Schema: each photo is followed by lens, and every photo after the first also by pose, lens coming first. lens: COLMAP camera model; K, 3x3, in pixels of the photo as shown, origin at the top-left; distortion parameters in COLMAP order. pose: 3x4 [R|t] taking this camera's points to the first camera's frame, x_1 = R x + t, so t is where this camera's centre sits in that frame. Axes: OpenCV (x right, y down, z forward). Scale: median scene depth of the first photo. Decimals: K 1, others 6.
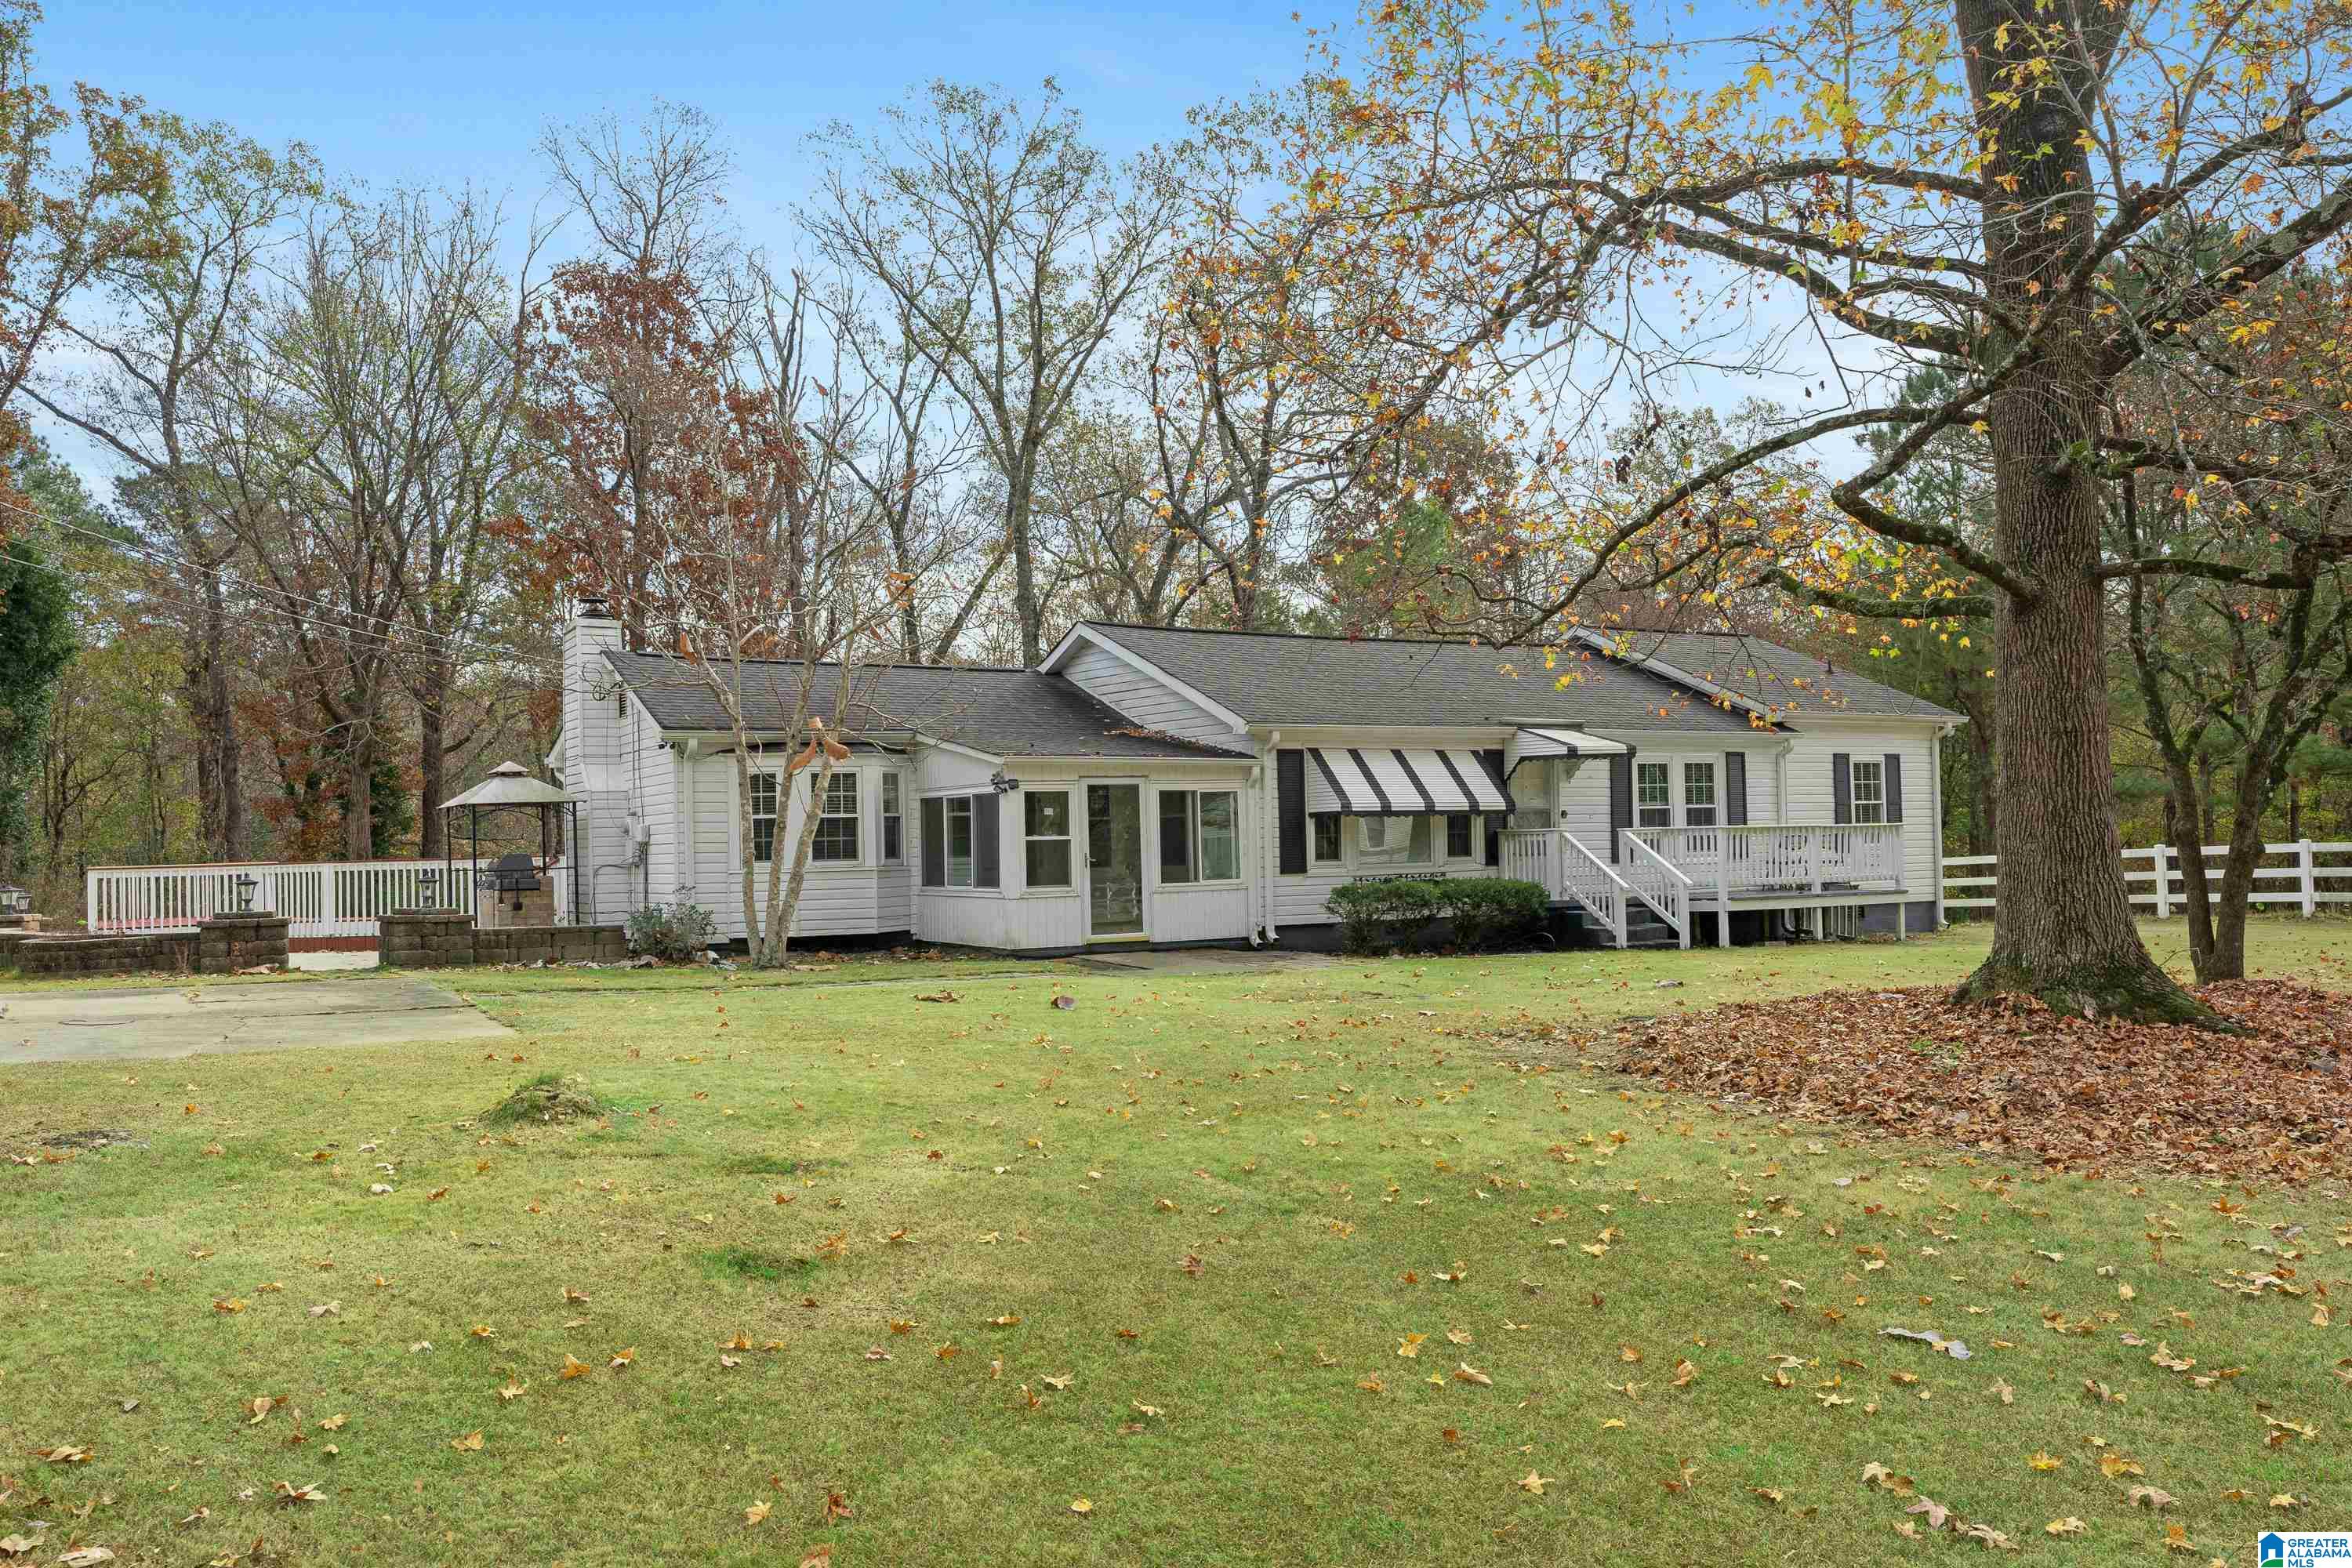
lens RADIAL K [[1836.1, 0, 1176.8], [0, 1836.1, 787.7], [0, 0, 1]] dist [-0.004255, -0.002538]
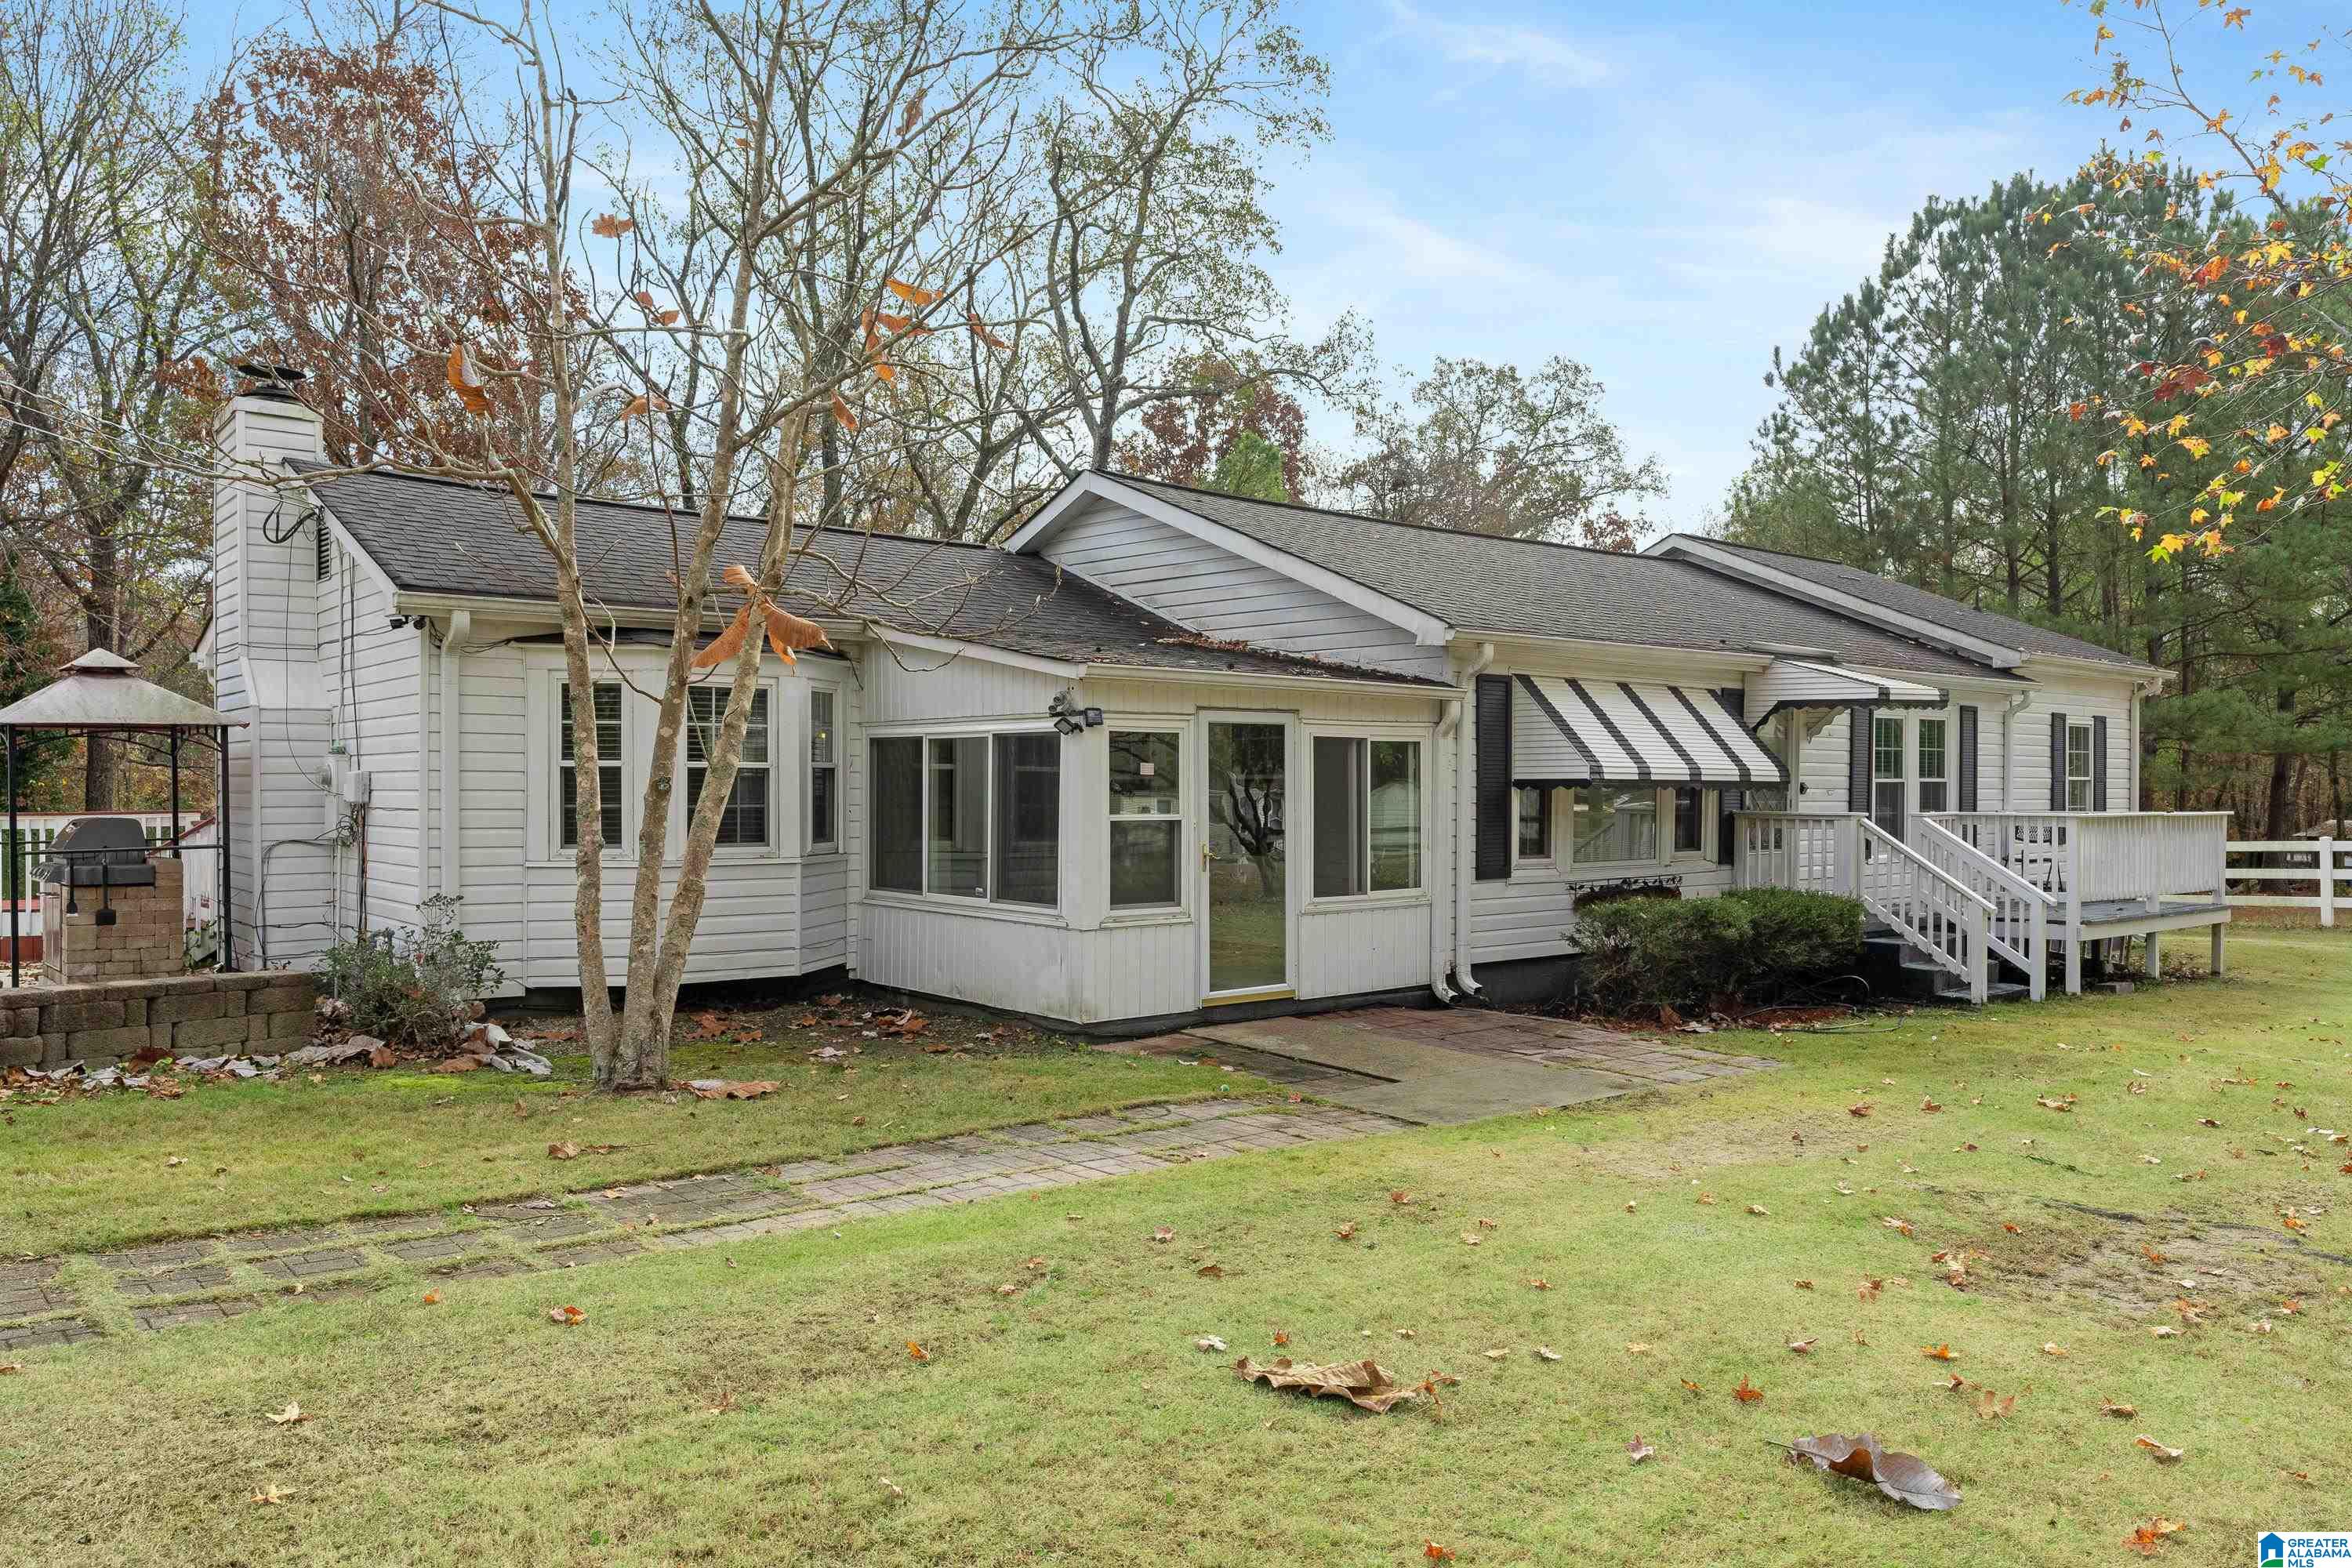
lens RADIAL K [[1698.8, 0, 1180.9], [0, 1698.8, 786.2], [0, 0, 1]] dist [0.012738, 0.004948]
pose [[0.986544, 0.024980, 0.161577, -0.129351], [-0.029813, 0.999176, 0.027551, 0.003310], [-0.160755, -0.031998, 0.986475, 0.453548]]
